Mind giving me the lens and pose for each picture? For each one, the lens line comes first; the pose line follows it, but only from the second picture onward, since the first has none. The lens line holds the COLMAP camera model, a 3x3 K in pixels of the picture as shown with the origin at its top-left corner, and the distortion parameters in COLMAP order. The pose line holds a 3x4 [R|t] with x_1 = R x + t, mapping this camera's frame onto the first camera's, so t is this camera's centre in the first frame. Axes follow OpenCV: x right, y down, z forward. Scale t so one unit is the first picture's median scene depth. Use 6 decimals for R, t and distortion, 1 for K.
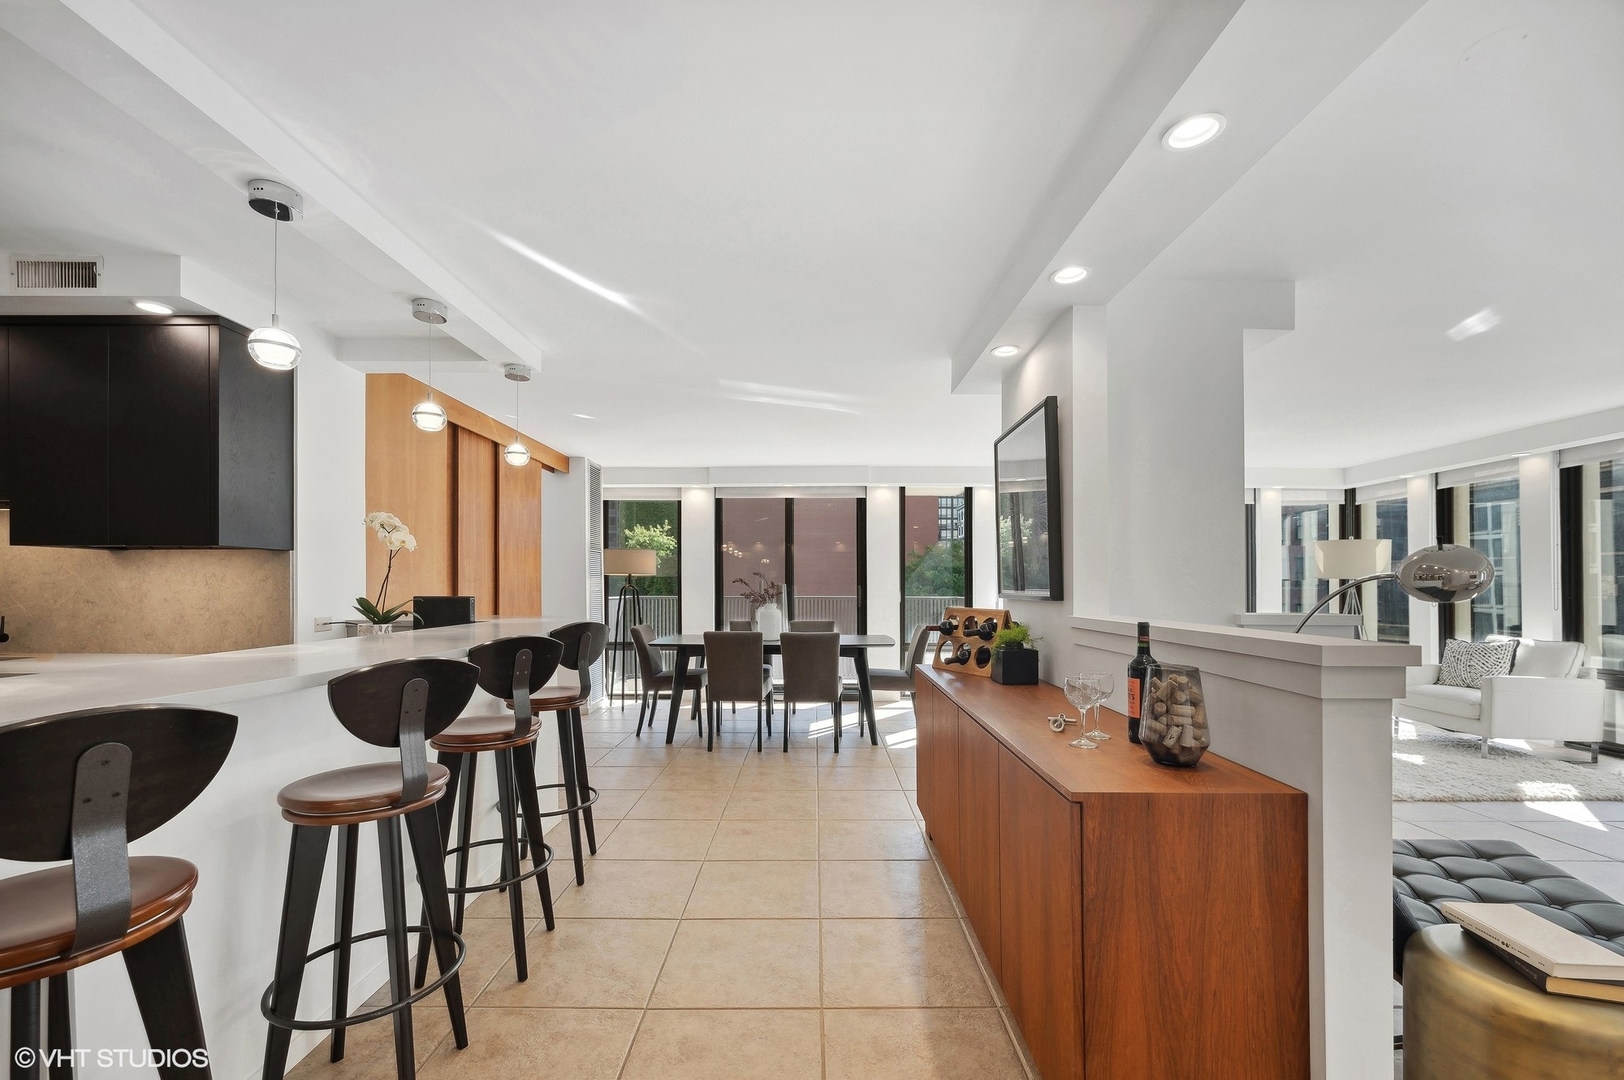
lens RADIAL K [[651.2, 0, 824.6], [0, 651.2, 587.1], [0, 0, 1]] dist [-0.001103, -0.000583]
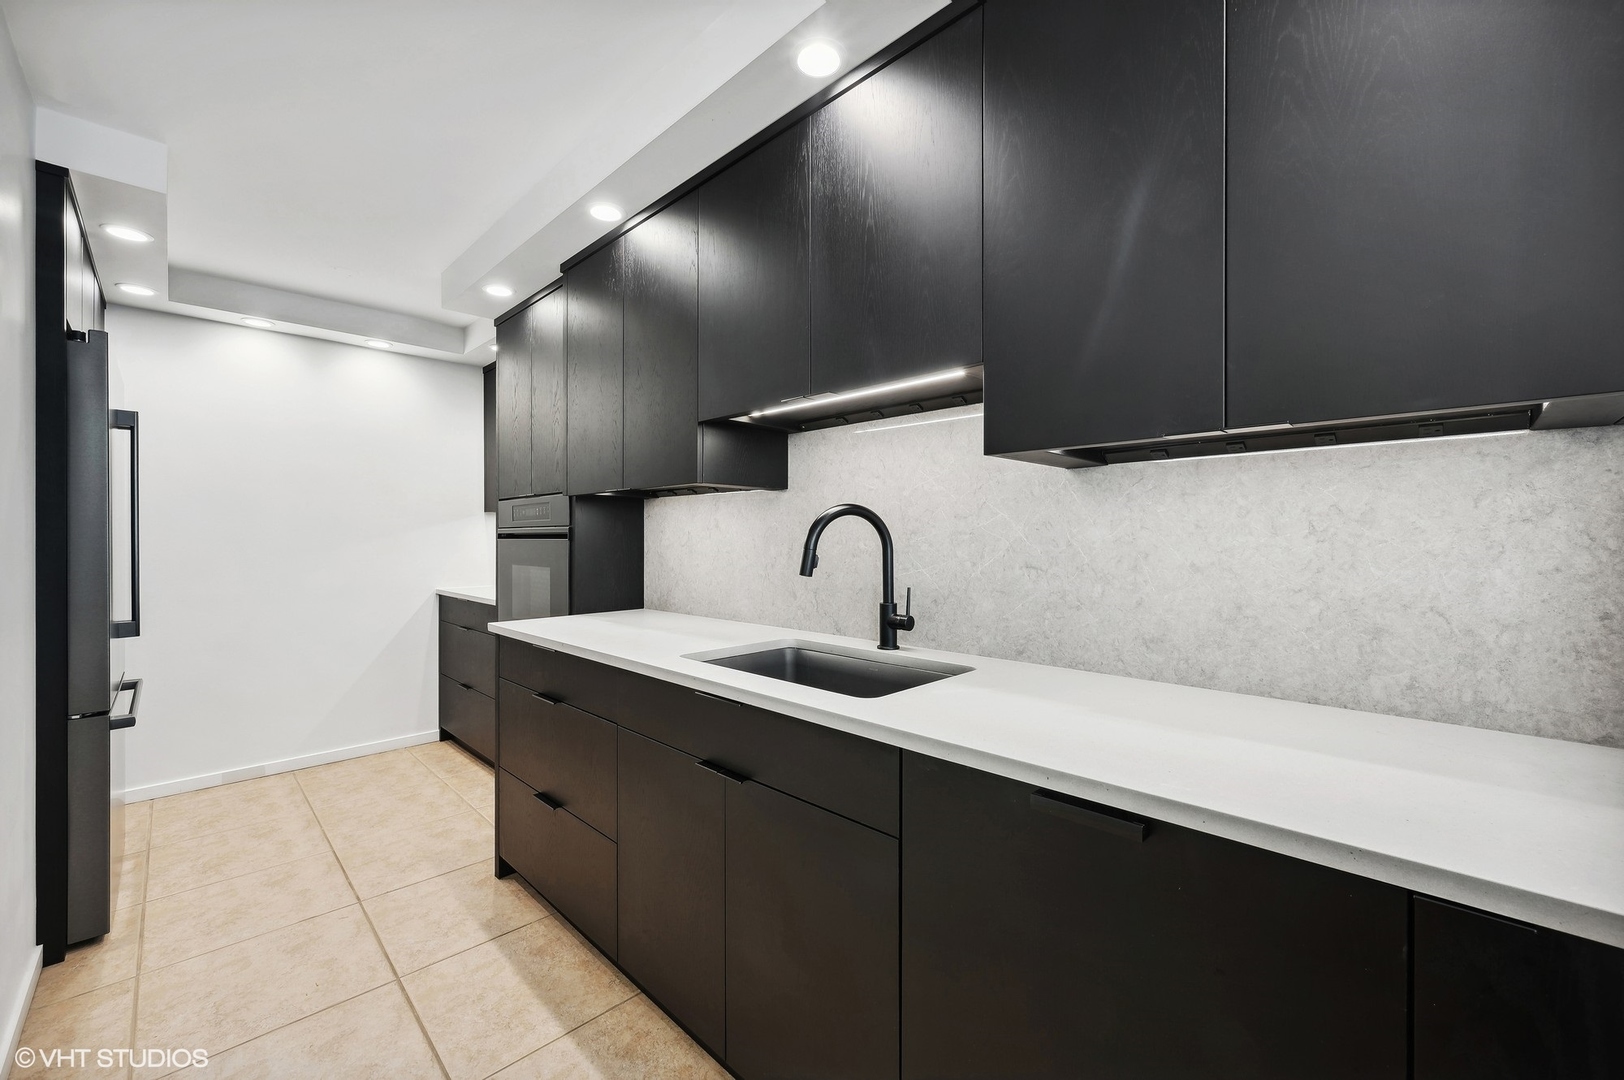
lens RADIAL K [[651.2, 0, 806.3], [0, 651.2, 541.8], [0, 0, 1]] dist [-0.001103, -0.000583]
pose [[0.712787, 0.000237, -0.701381, -0.573996], [0.000457, 1.000000, 0.000802, 0.000659], [0.701381, -0.000893, 0.712786, 0.314090]]
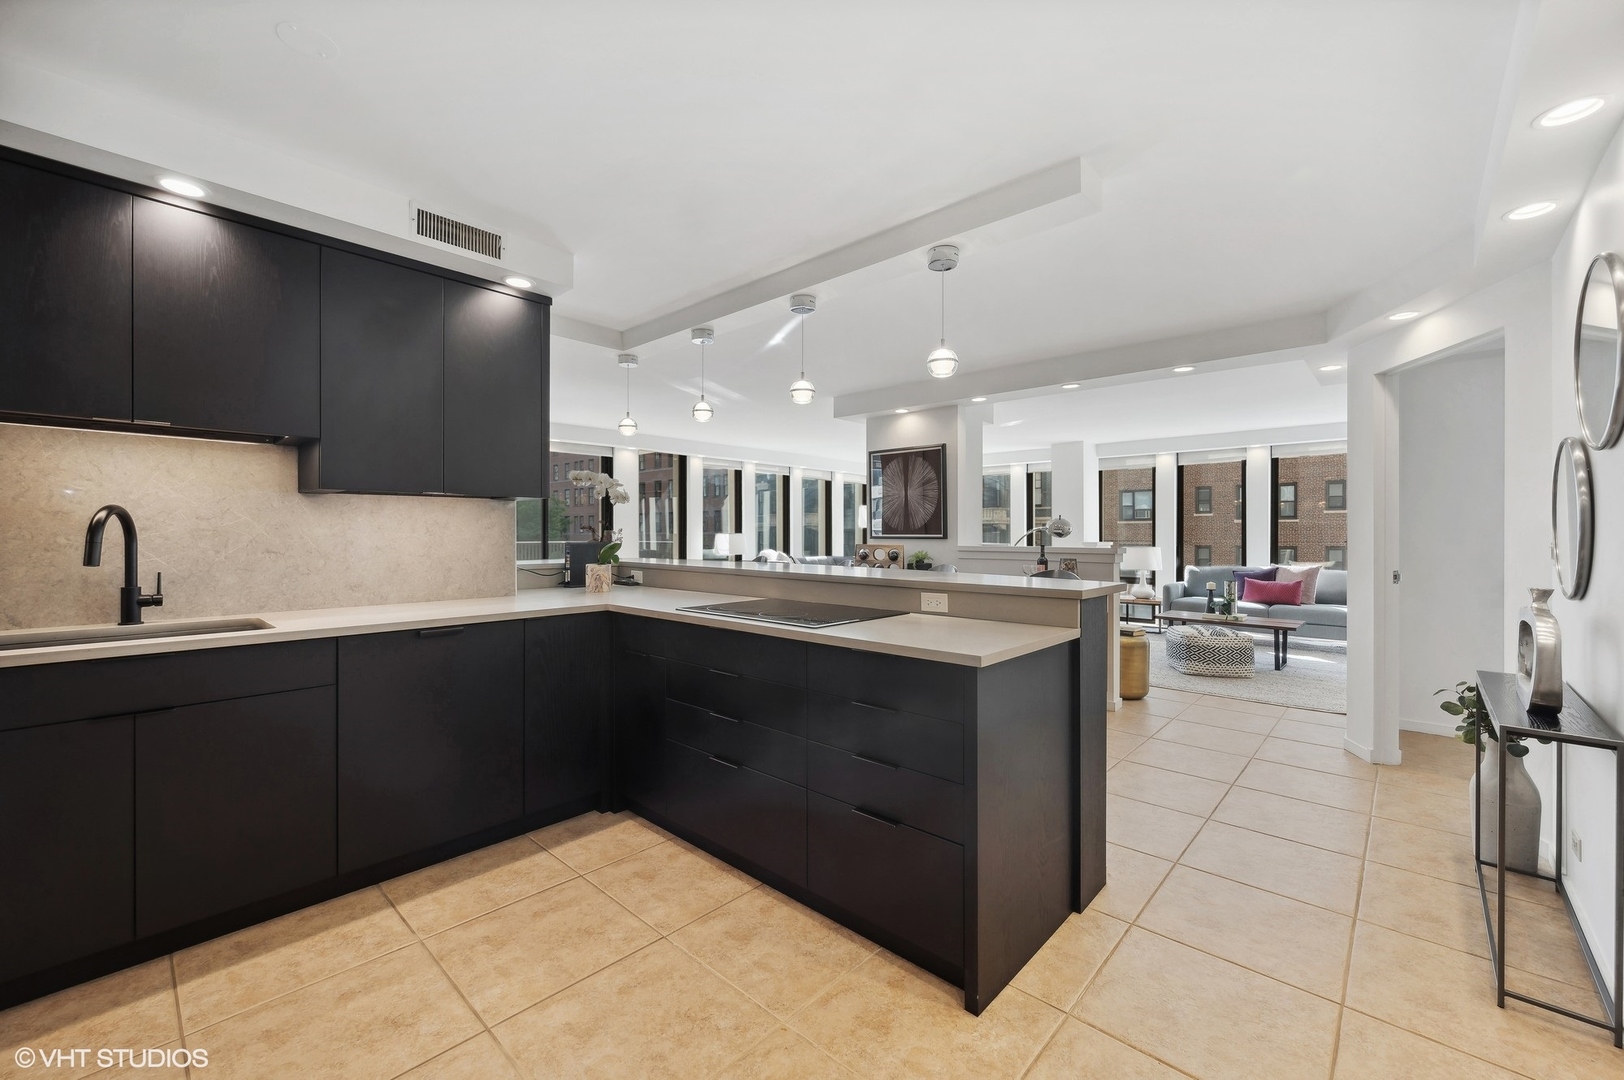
lens RADIAL K [[651.2, 0, 801.7], [0, 651.2, 537.7], [0, 0, 1]] dist [-0.001103, -0.000583]
pose [[0.683233, -0.007698, 0.730160, -0.828794], [0.002467, 0.999963, 0.008233, -0.001065], [-0.730196, -0.003824, 0.683227, -0.062488]]
